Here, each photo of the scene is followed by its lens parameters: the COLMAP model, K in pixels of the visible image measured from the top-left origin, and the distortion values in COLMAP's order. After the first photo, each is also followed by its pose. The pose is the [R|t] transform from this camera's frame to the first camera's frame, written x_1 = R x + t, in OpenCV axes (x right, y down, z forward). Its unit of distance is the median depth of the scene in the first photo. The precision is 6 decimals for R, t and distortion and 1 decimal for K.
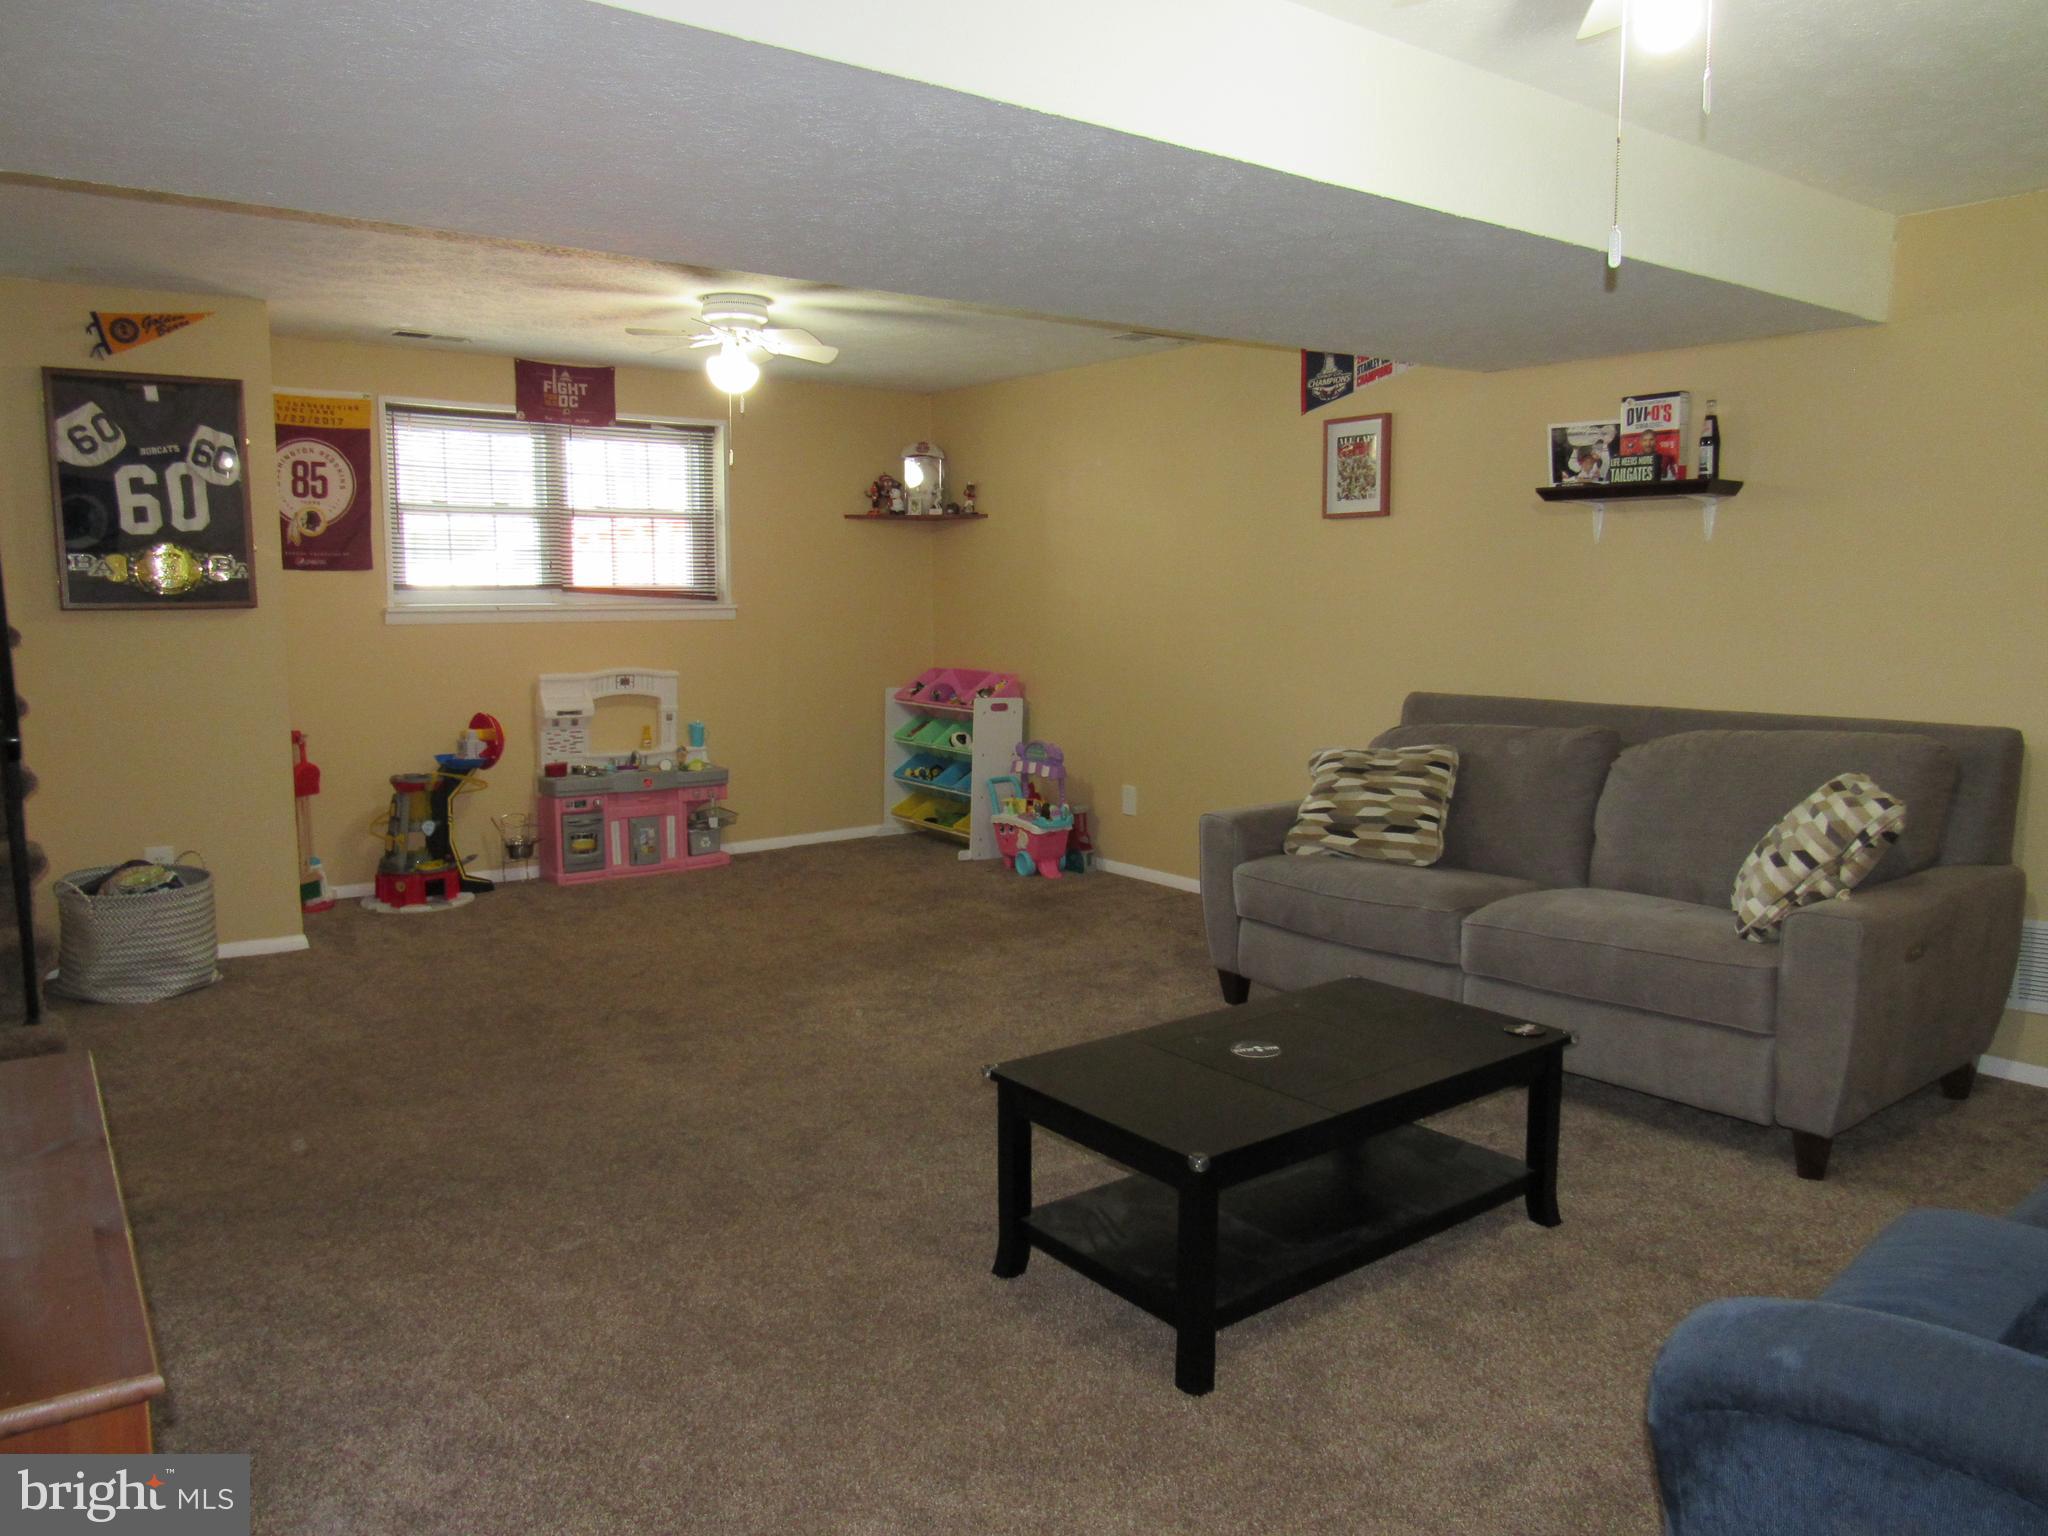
lens RADIAL K [[1463.0, 0, 1031.0], [0, 1463.0, 775.9], [0, 0, 1]] dist [-0.033742, 0.007771]
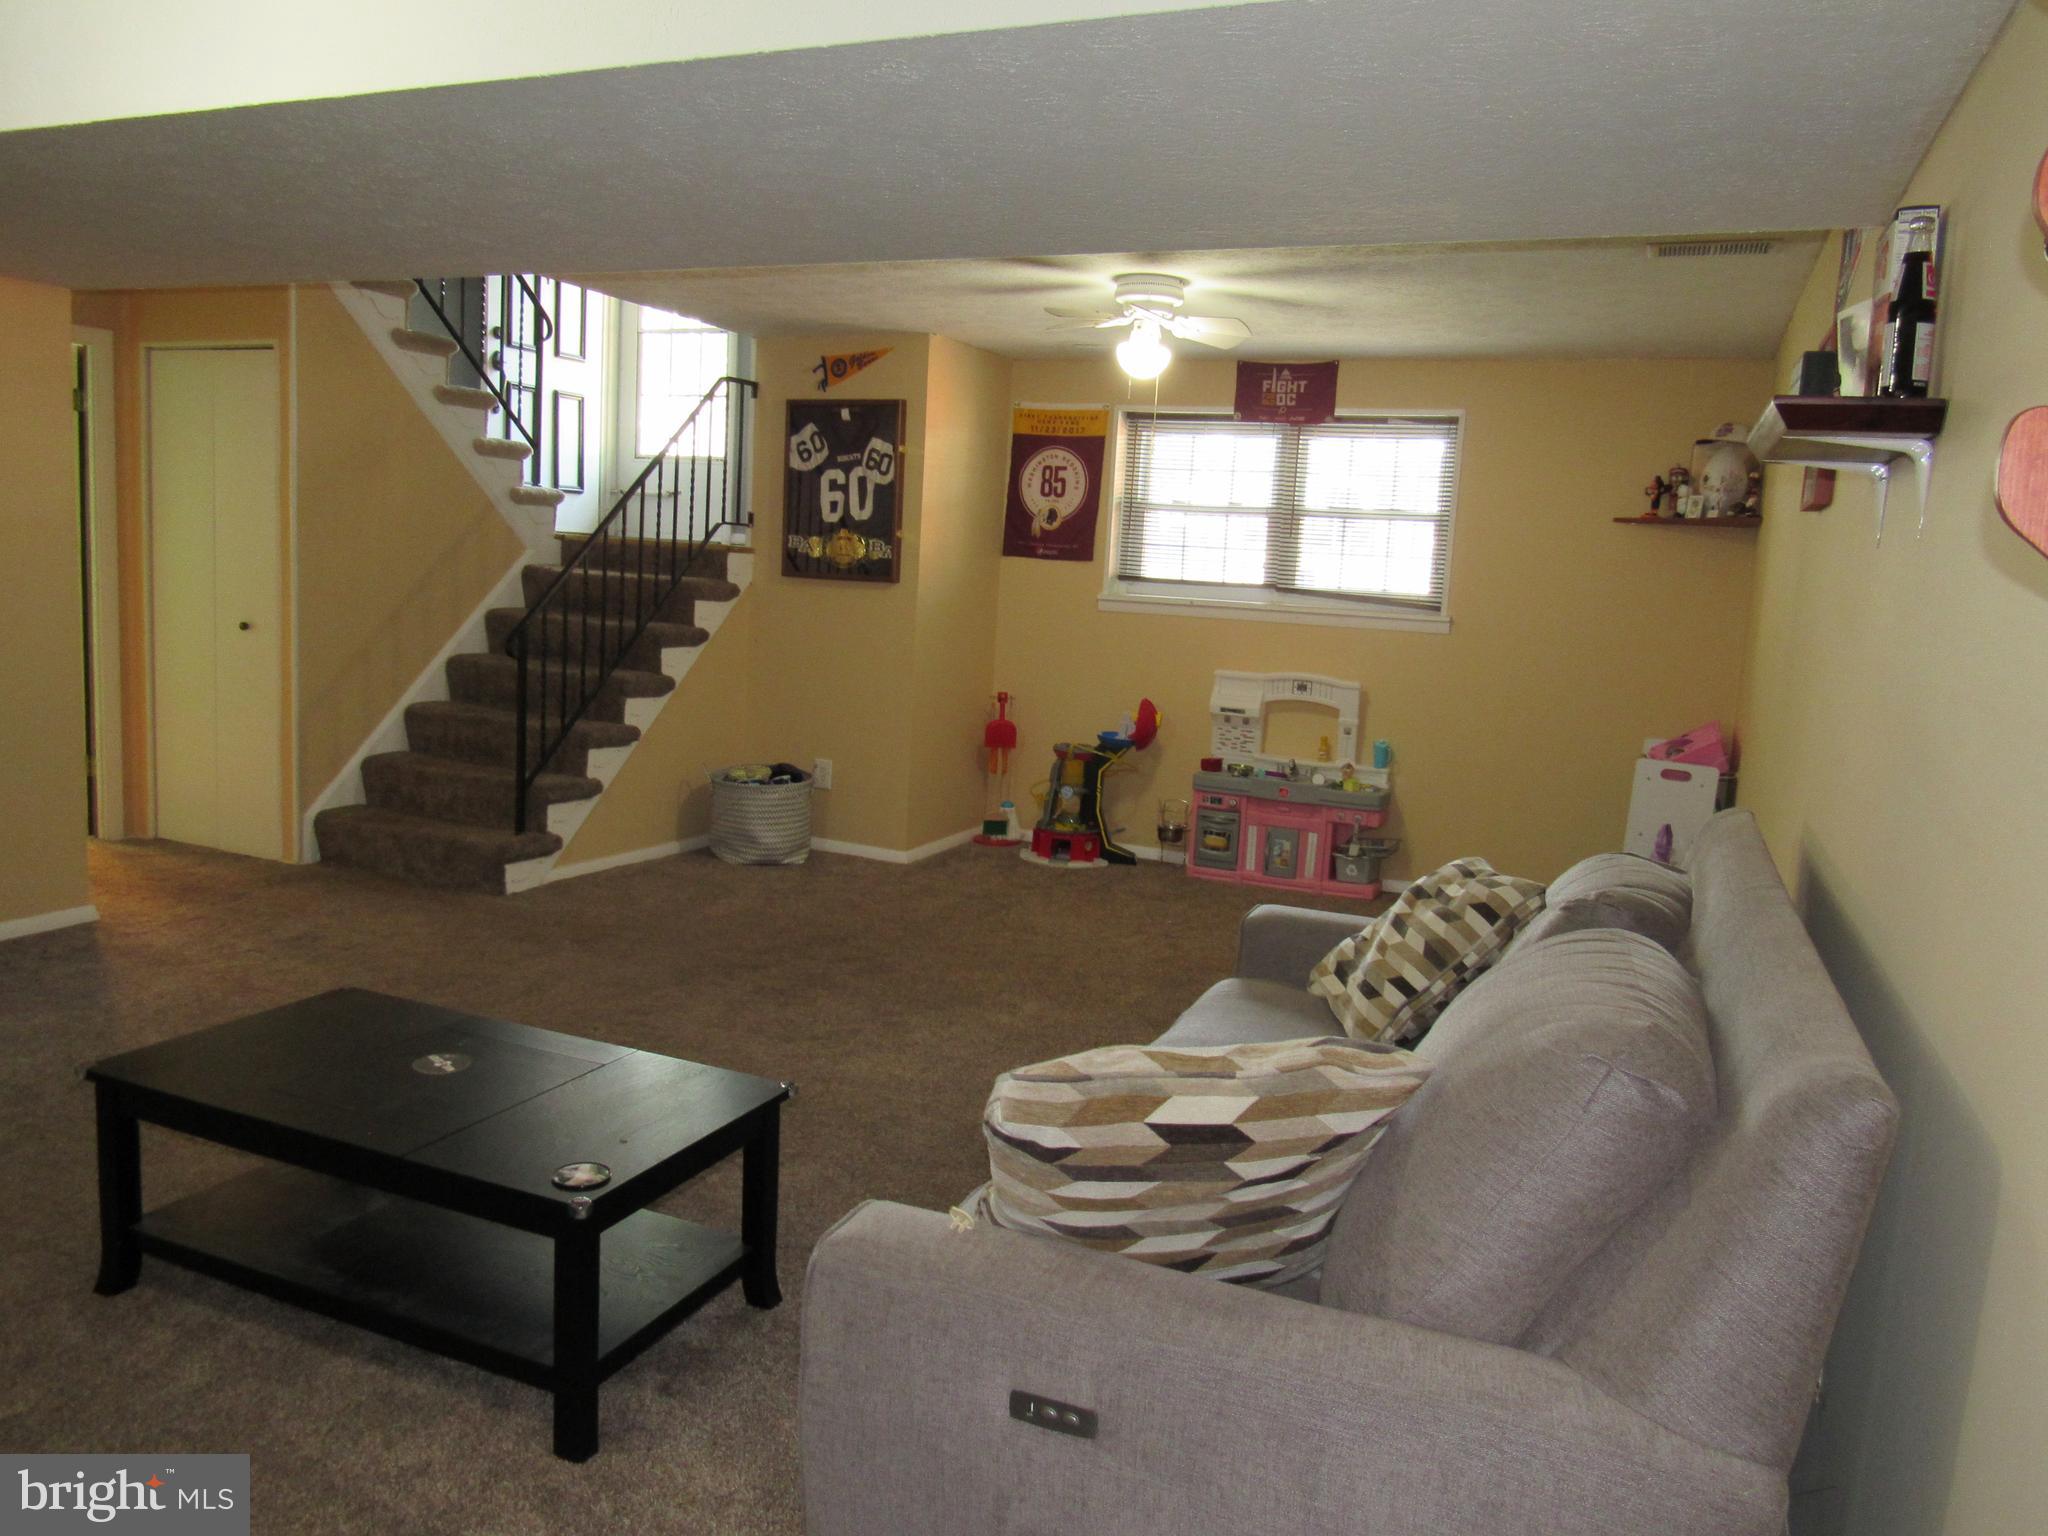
lens RADIAL K [[1463.0, 0, 1025.8], [0, 1463.0, 775.3], [0, 0, 1]] dist [-0.033742, 0.007771]
pose [[0.489012, 0.148468, -0.859549, 0.537484], [-0.164575, 0.983414, 0.076233, -0.058365], [0.856611, 0.104182, 0.505335, 0.414591]]
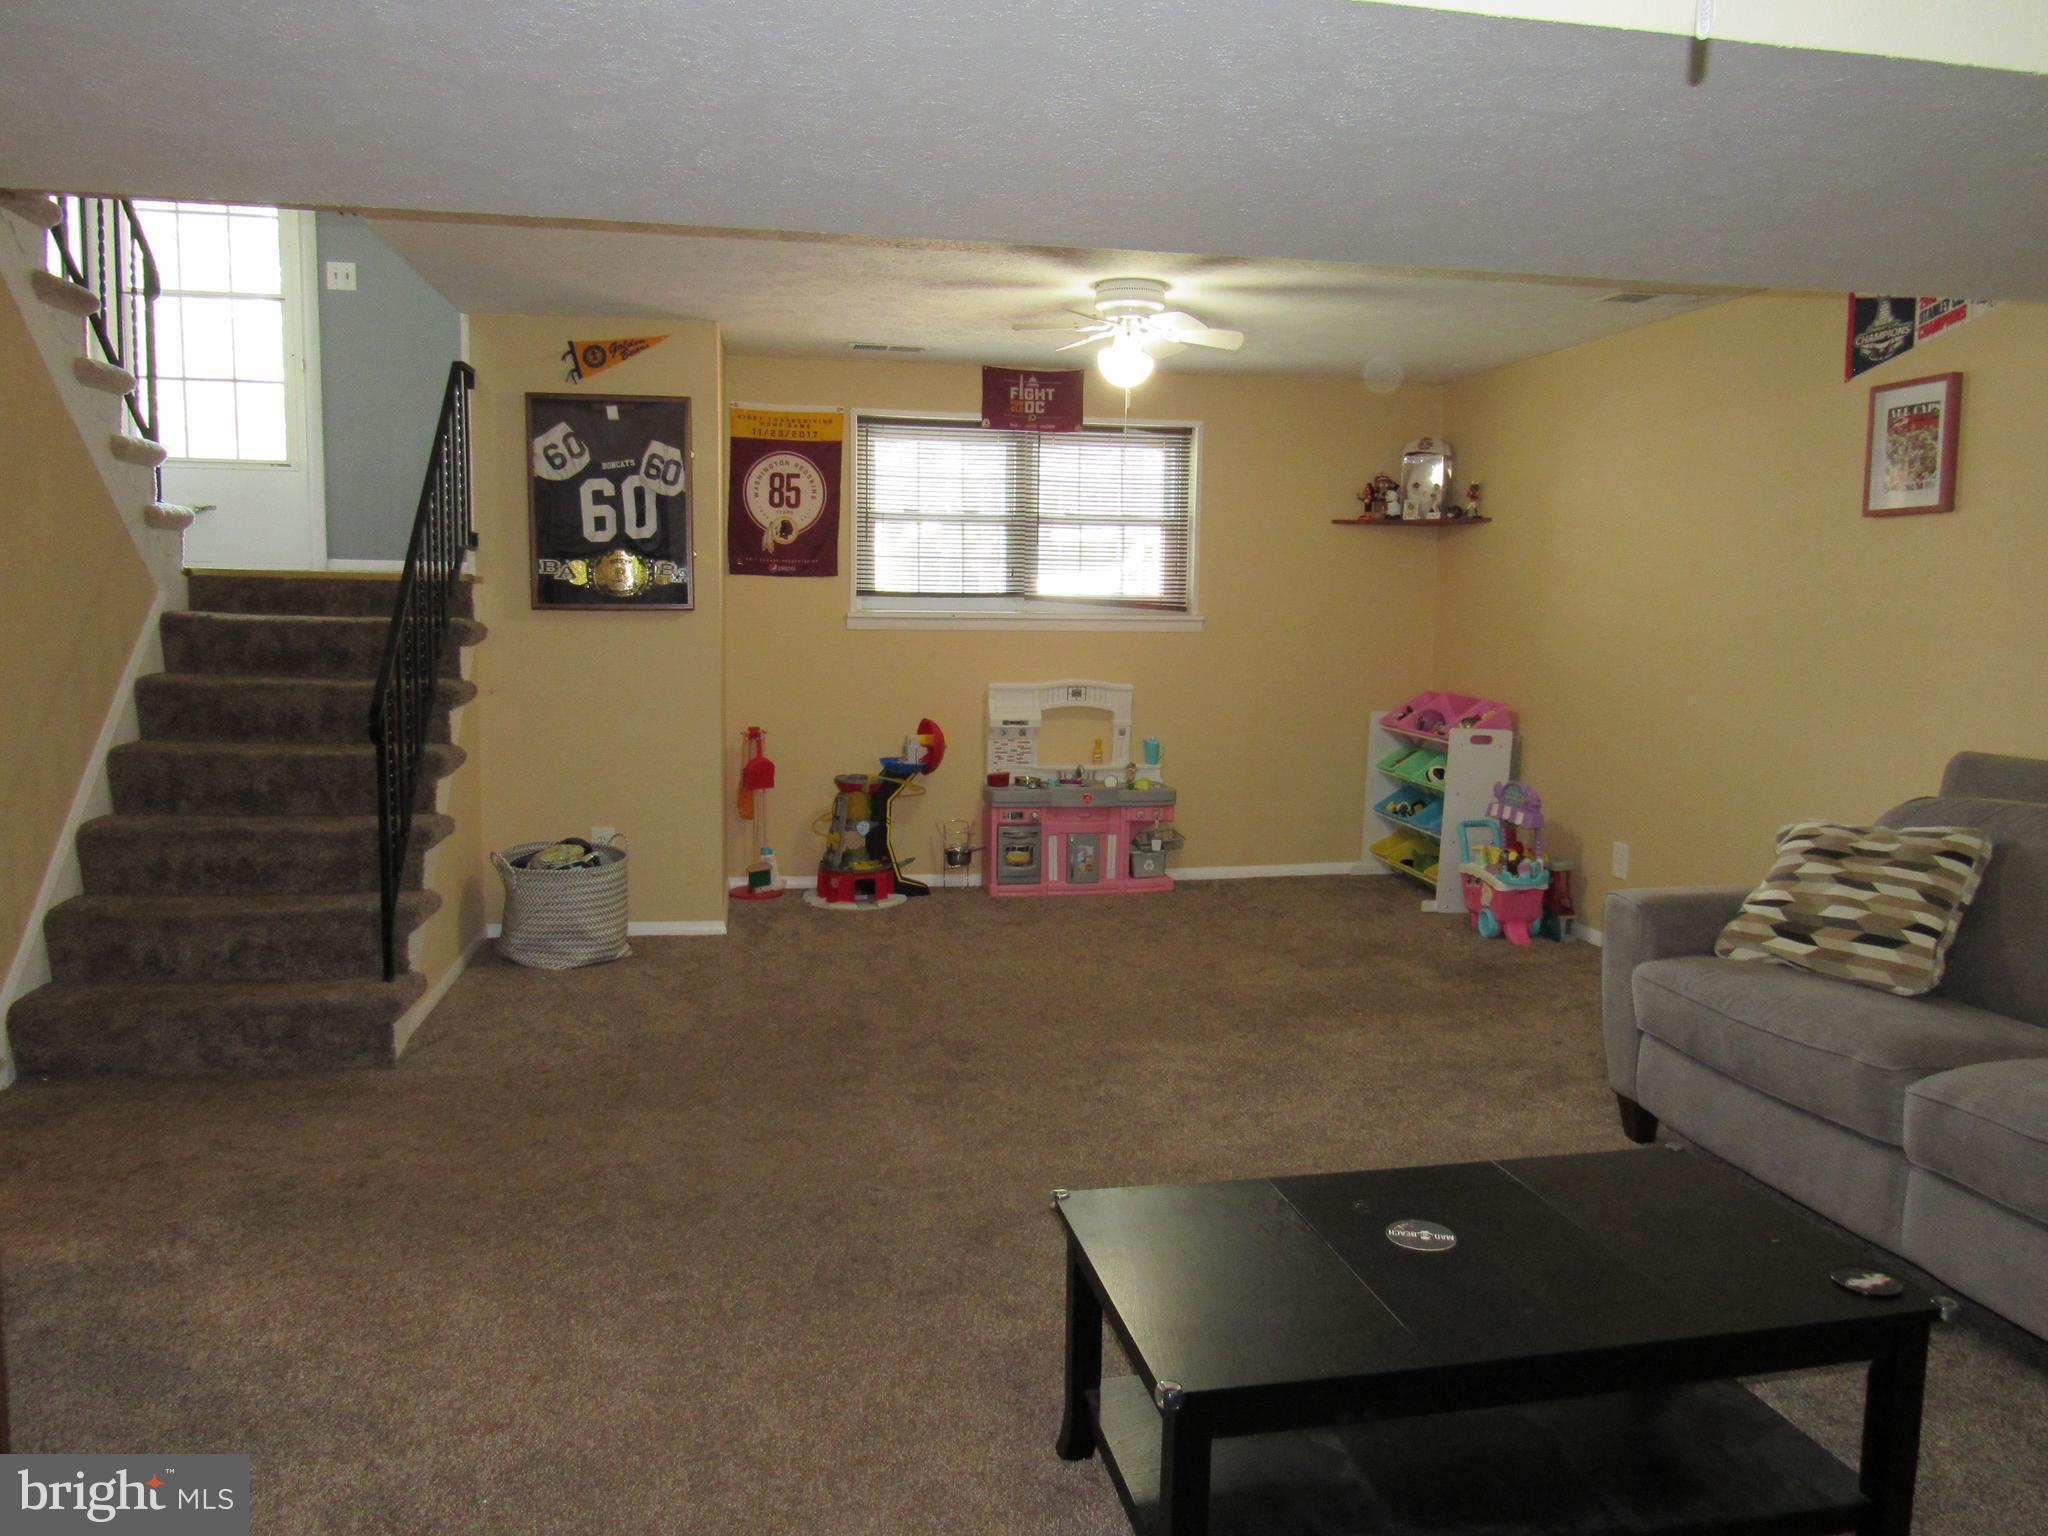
lens RADIAL K [[1463.0, 0, 1022.9], [0, 1463.0, 775.6], [0, 0, 1]] dist [-0.033742, 0.007771]
pose [[0.895647, 0.063737, -0.440176, 0.139512], [-0.067361, 0.997701, 0.007404, -0.016745], [0.439636, 0.023019, 0.897881, 0.126619]]
